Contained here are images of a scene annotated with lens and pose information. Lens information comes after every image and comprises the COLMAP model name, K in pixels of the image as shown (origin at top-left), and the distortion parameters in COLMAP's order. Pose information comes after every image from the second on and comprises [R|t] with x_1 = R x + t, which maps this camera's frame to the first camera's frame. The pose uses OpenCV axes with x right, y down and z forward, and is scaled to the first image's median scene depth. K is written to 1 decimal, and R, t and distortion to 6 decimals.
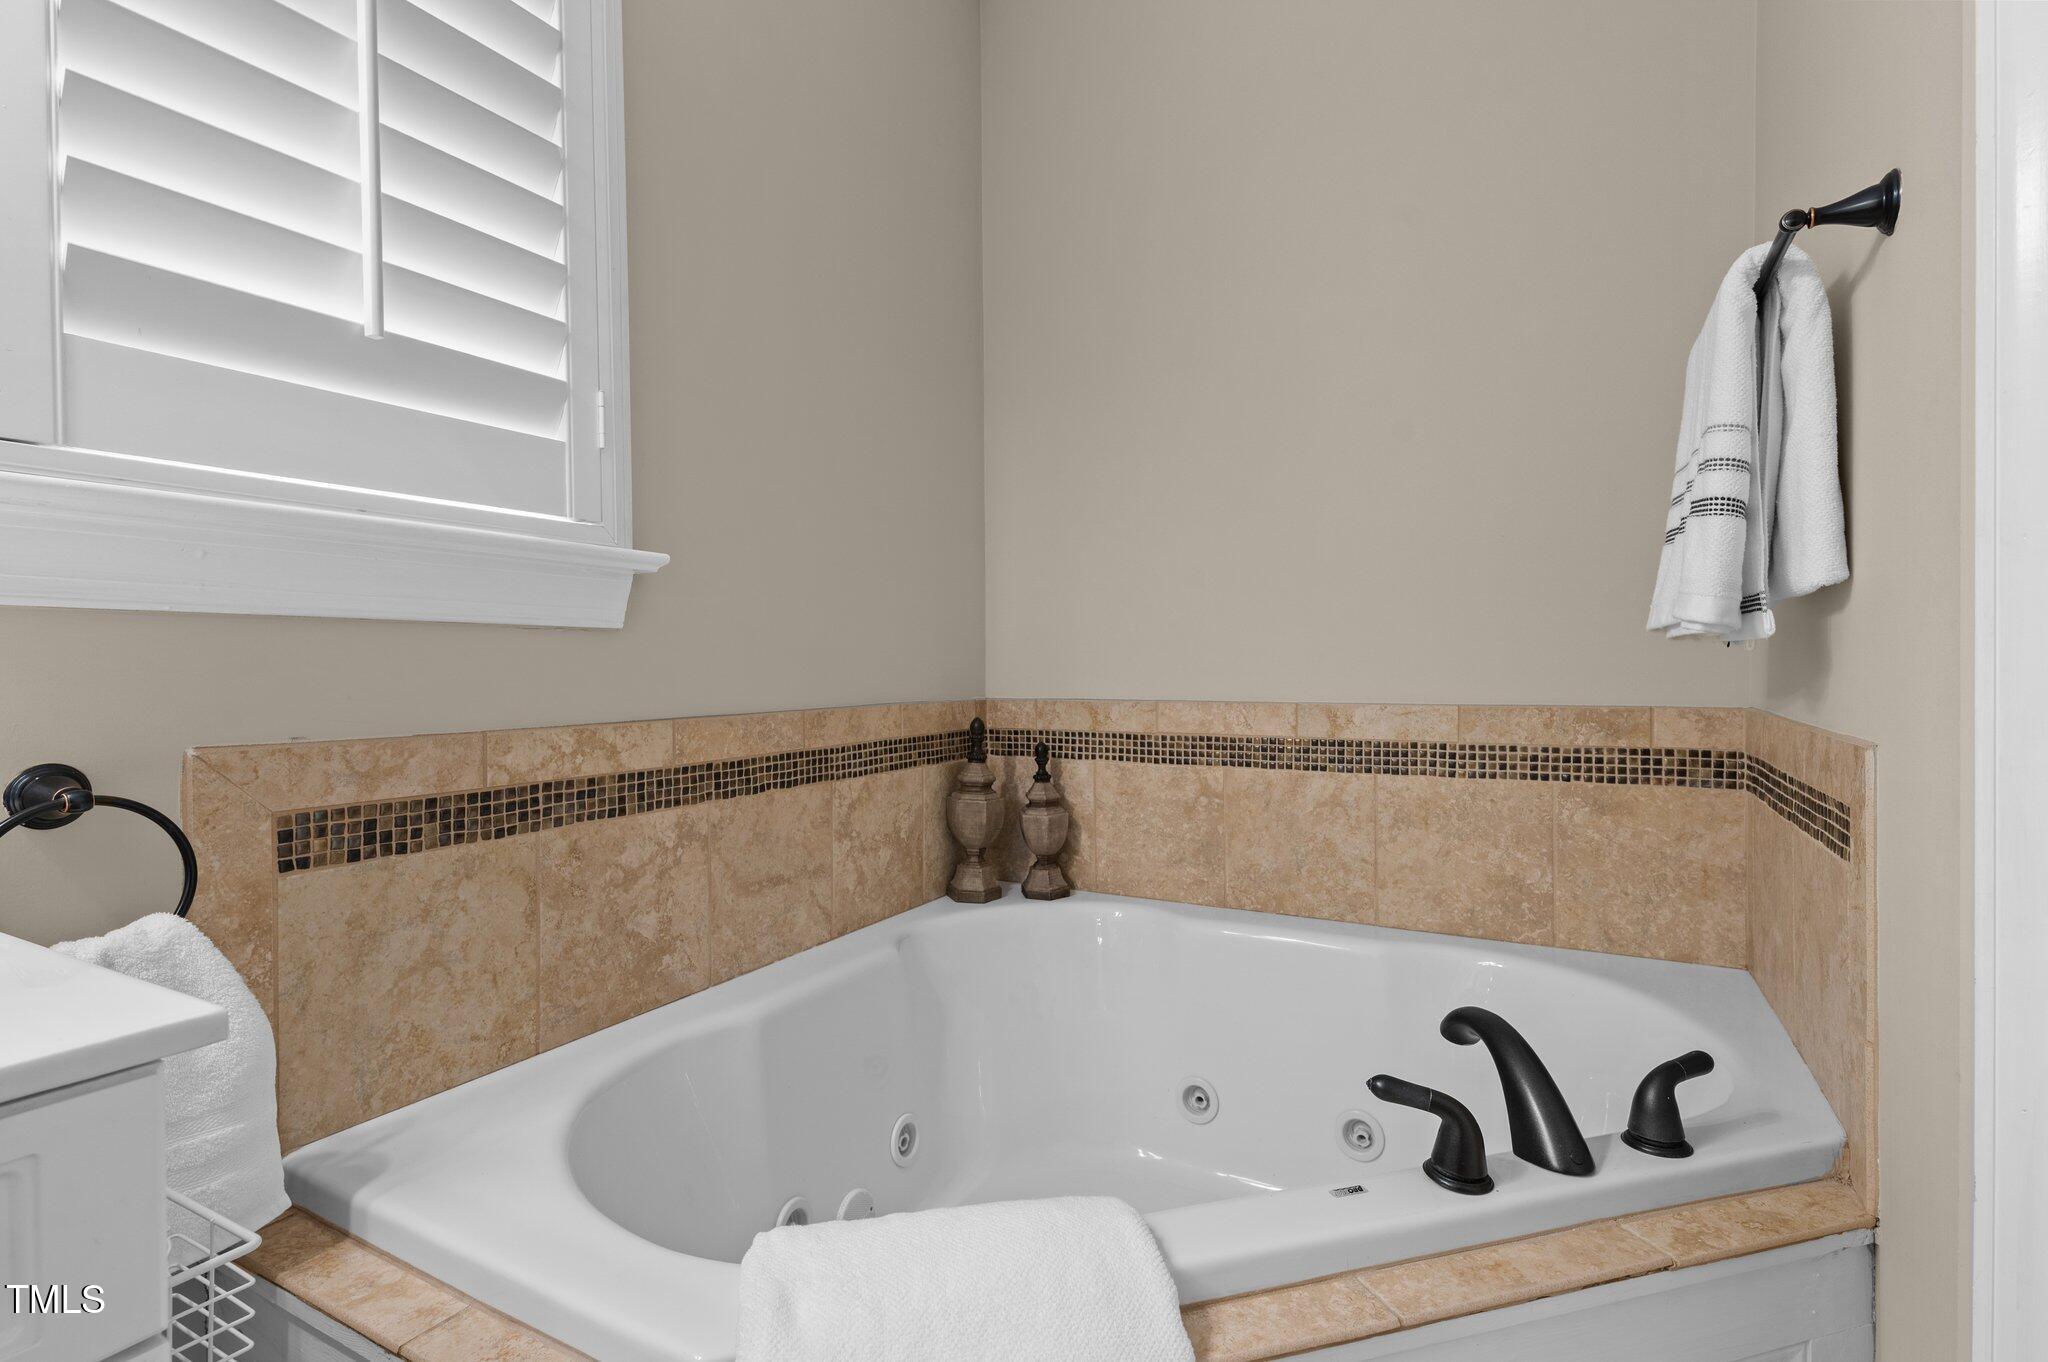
lens RADIAL K [[983.7, 0, 1023.3], [0, 983.7, 673.6], [0, 0, 1]] dist [0.006361, -0.002296]
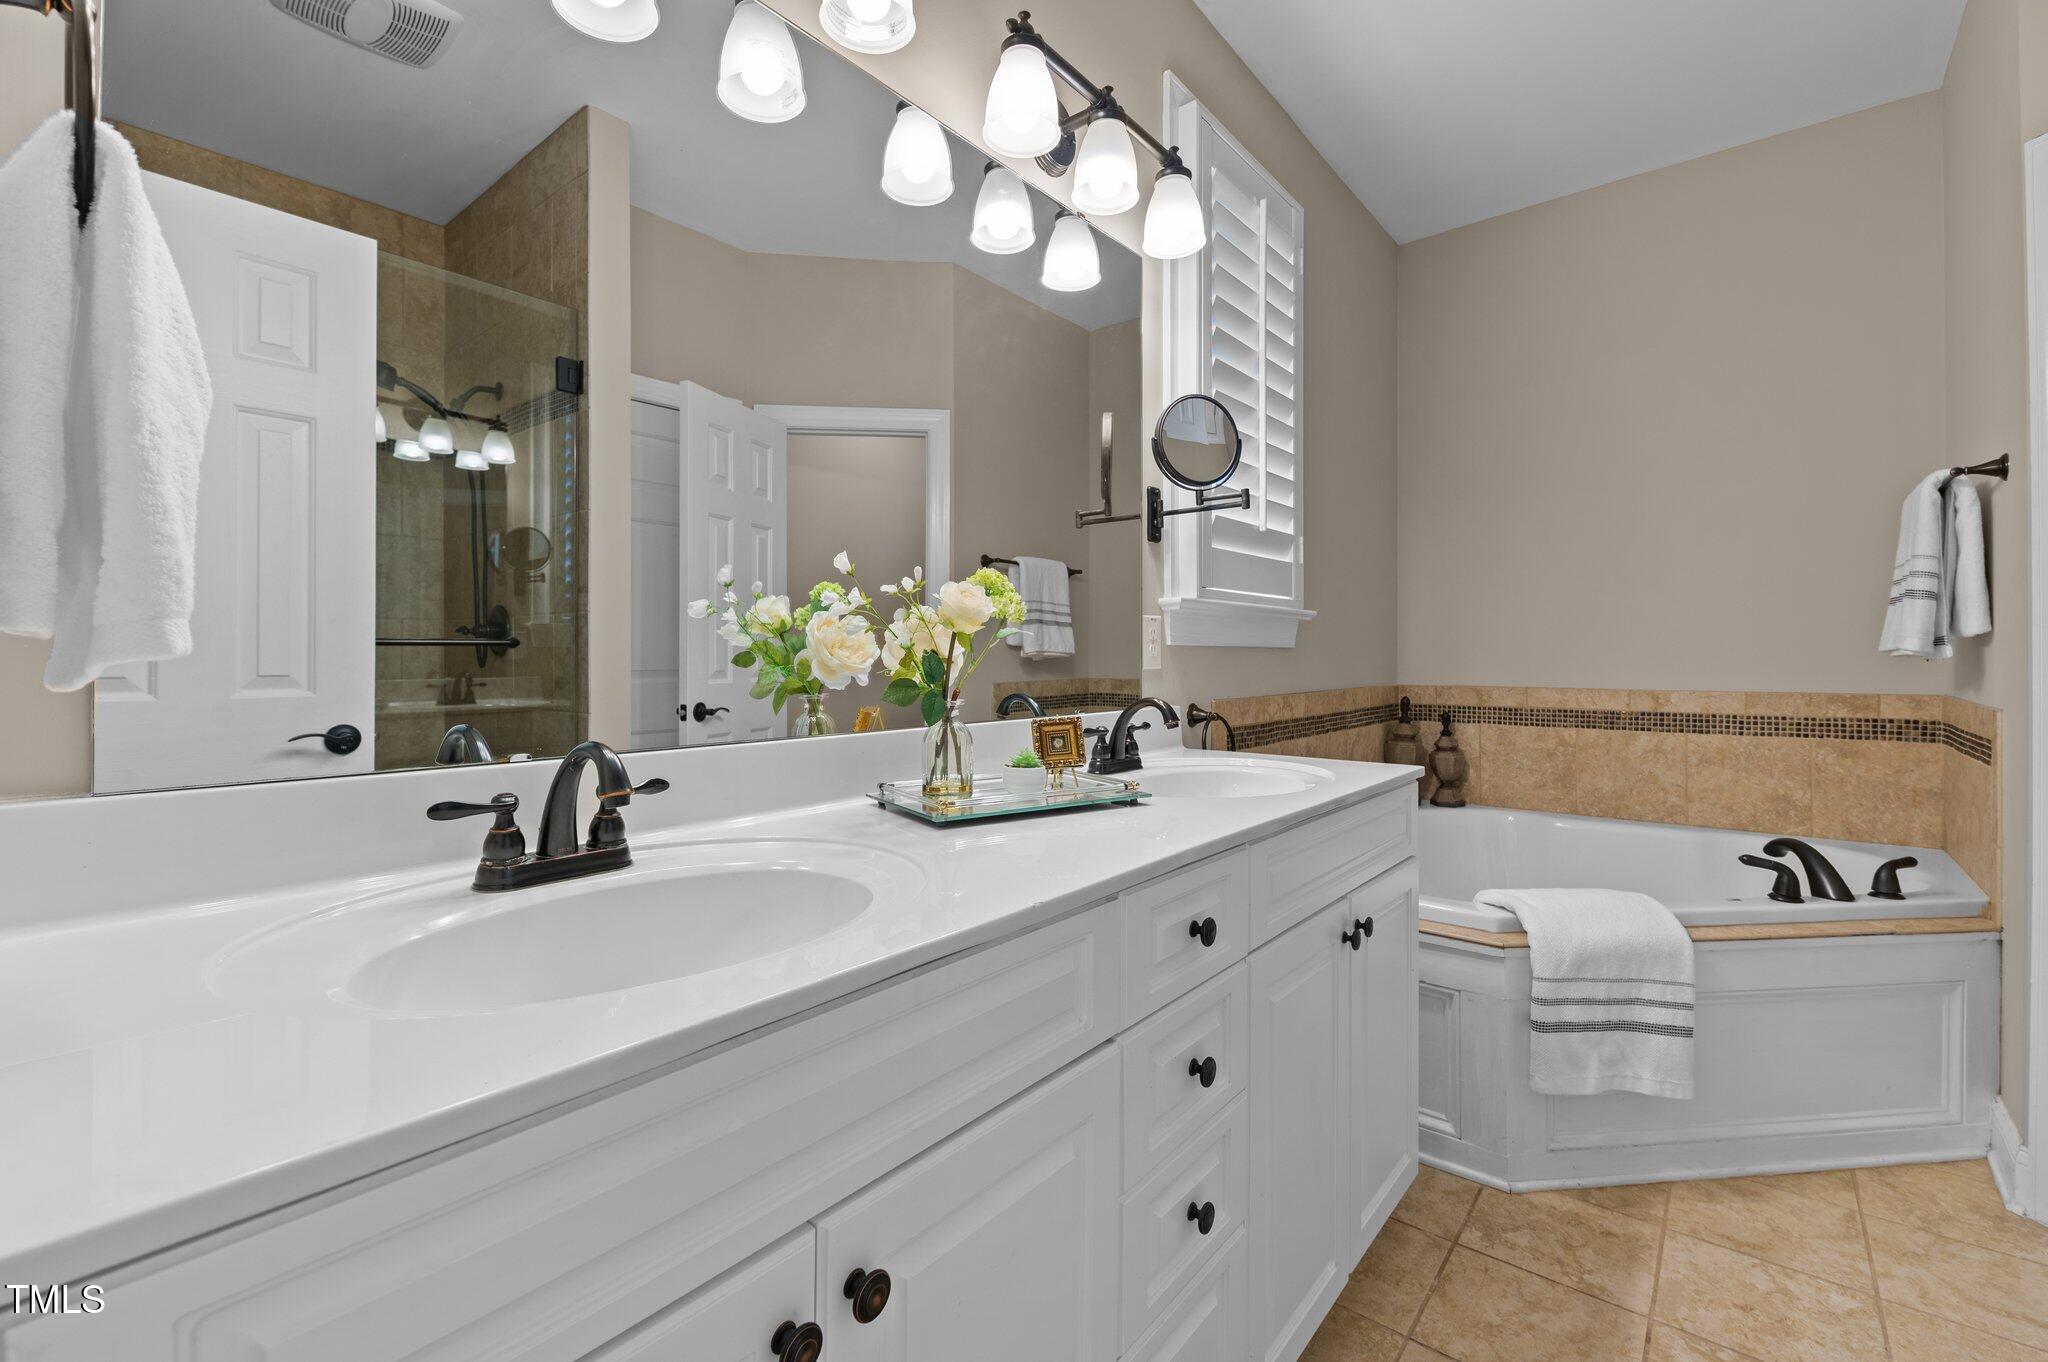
lens RADIAL K [[890.8, 0, 996.6], [0, 890.8, 652.8], [0, 0, 1]] dist [-0.017833, -0.000113]
pose [[0.977920, 0.005667, -0.208904, -0.541354], [-0.008127, 0.999907, -0.010918, -0.008697], [0.208823, 0.012375, 0.977875, -0.800845]]
